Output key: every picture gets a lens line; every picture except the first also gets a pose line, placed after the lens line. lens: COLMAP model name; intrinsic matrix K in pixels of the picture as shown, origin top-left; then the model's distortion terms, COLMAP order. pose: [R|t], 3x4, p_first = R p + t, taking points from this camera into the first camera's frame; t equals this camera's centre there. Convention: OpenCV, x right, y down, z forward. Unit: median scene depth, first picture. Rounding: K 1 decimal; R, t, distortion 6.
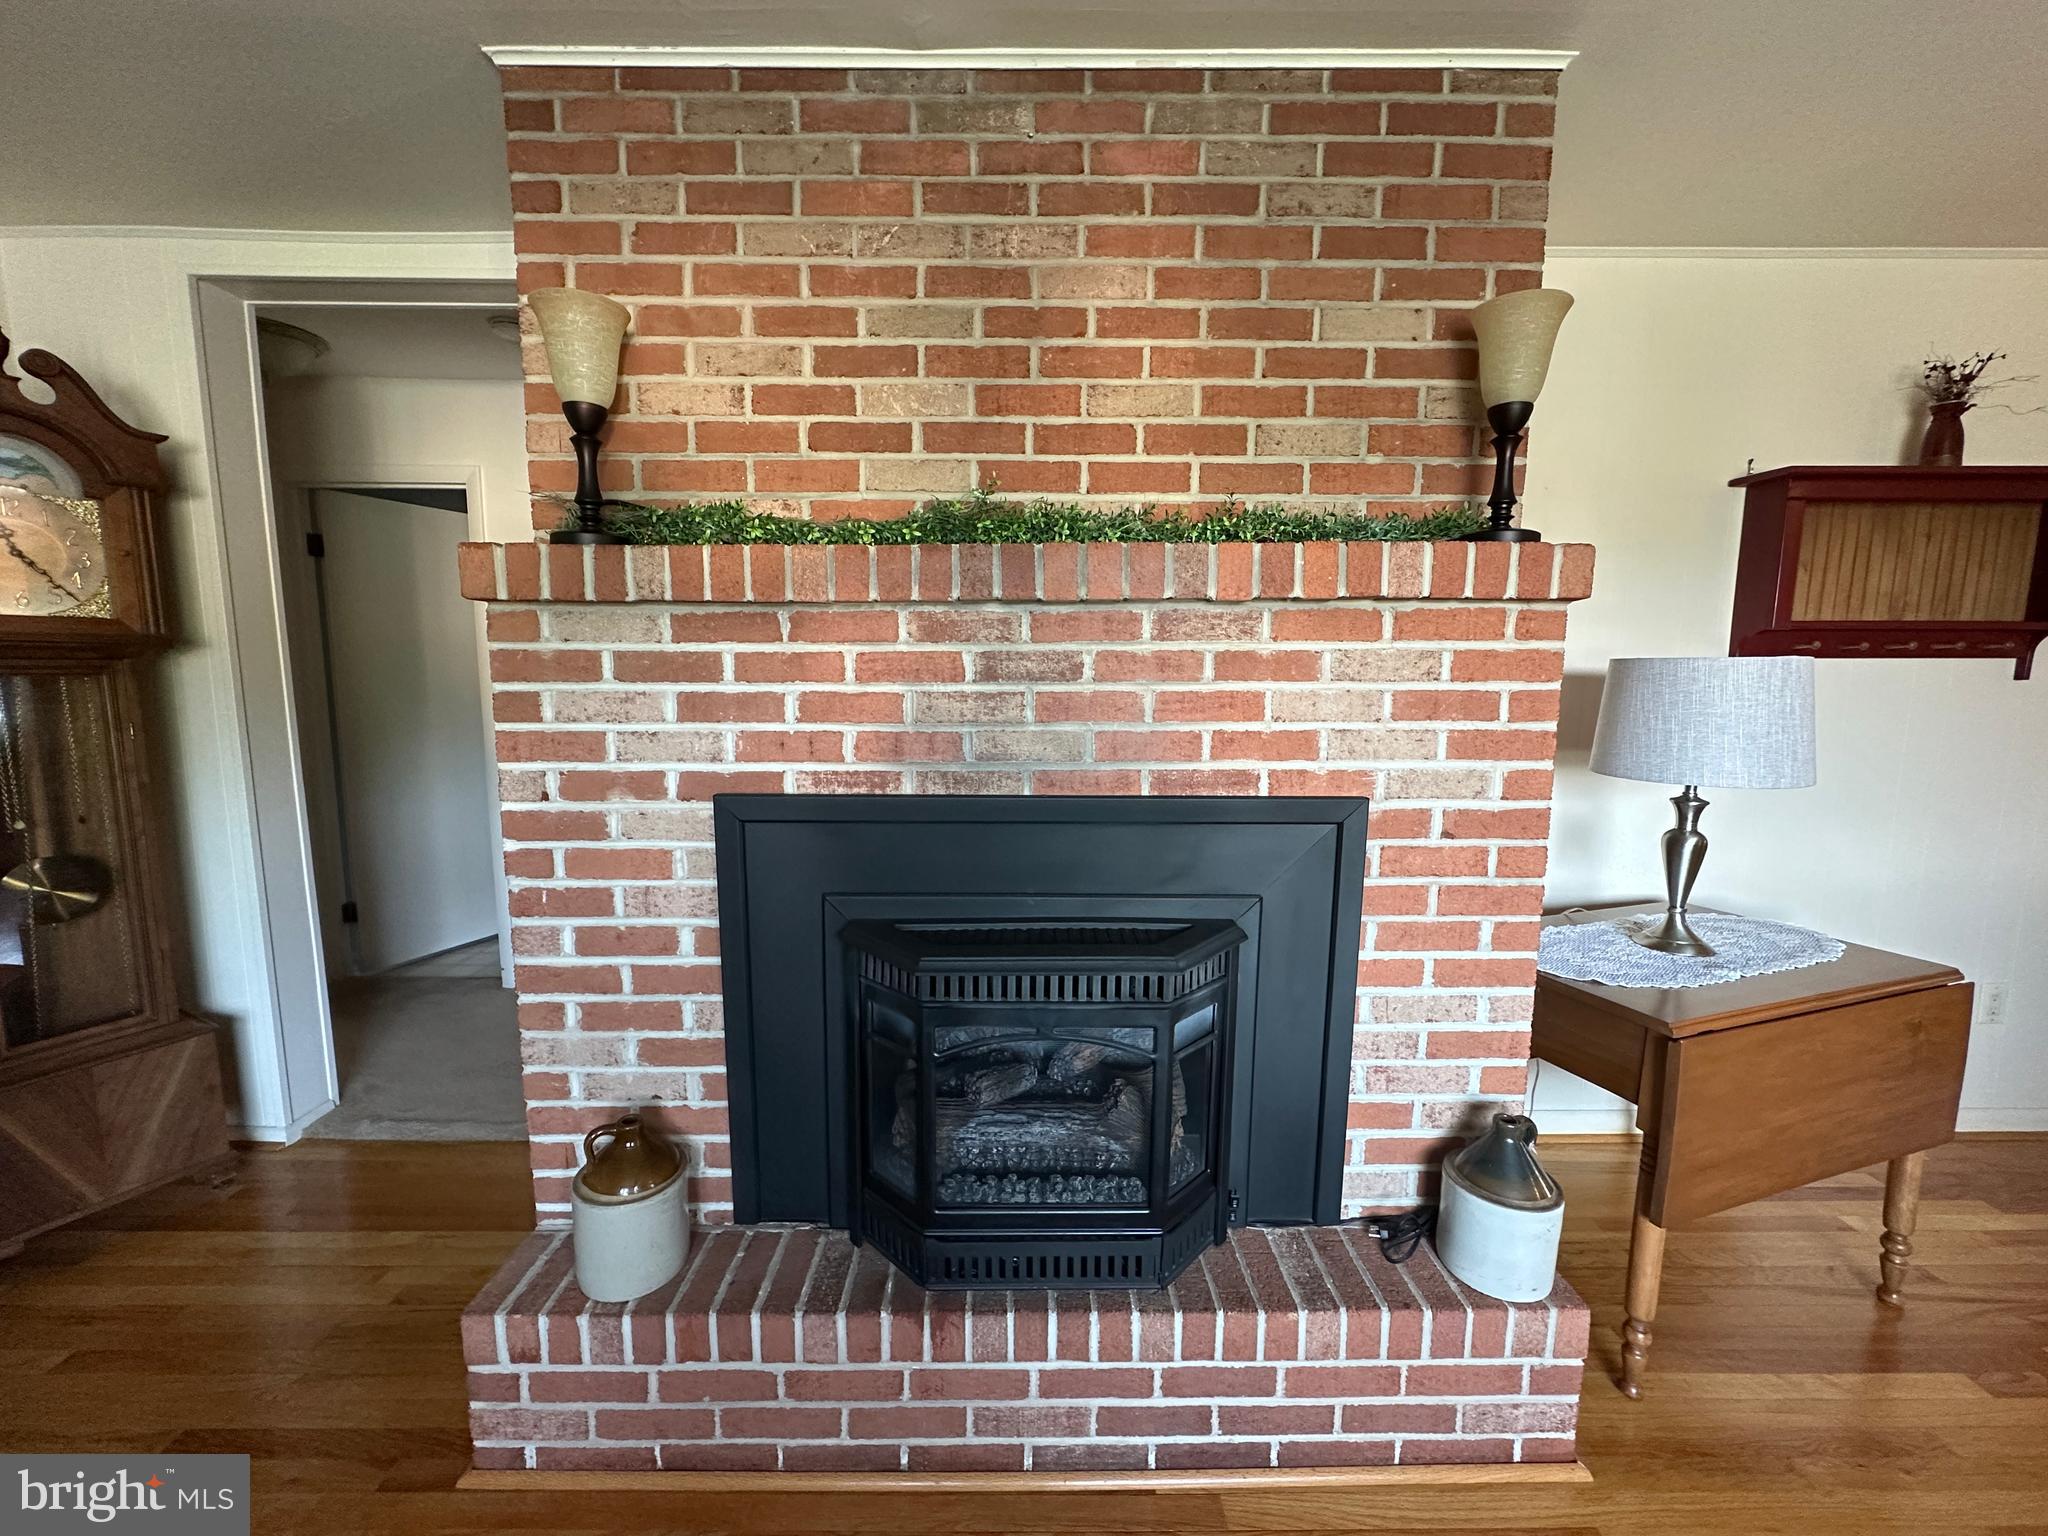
lens RADIAL K [[816.1, 0, 1027.8], [0, 816.1, 767.0], [0, 0, 1]] dist [-0.002950, 0.000967]
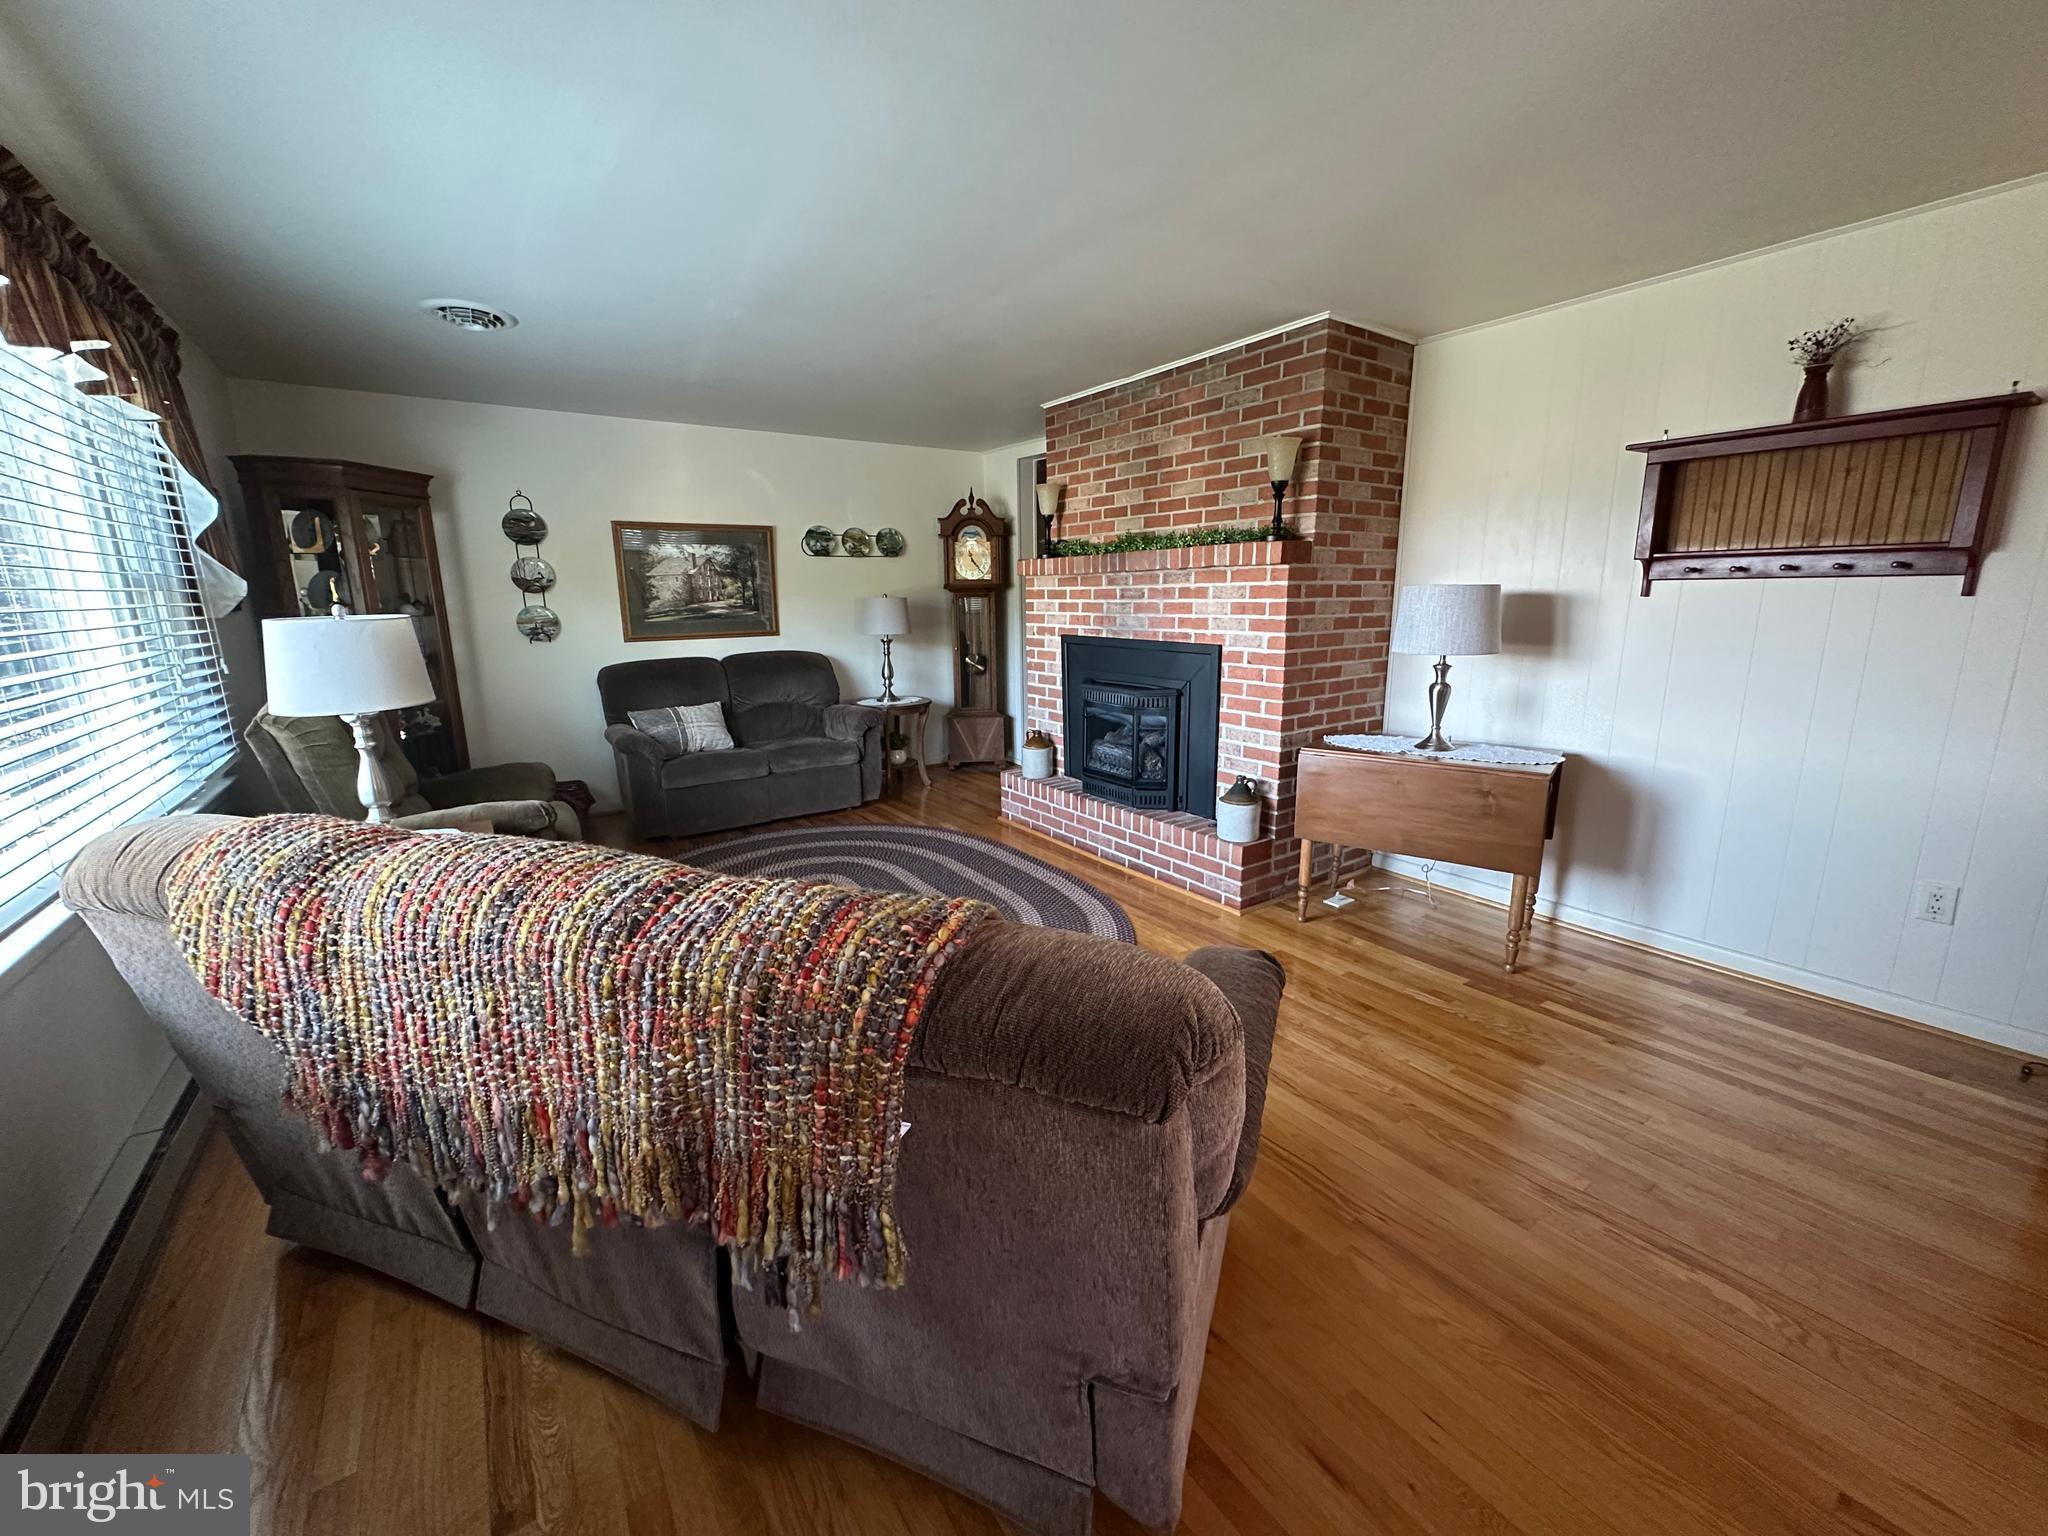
lens RADIAL K [[816.1, 0, 1023.1], [0, 816.1, 764.4], [0, 0, 1]] dist [-0.002950, 0.000967]
pose [[0.564919, 0.162481, -0.808991, 2.160150], [-0.082844, 0.986636, 0.140310, 0.097392], [0.820977, -0.012244, 0.570830, -0.950881]]
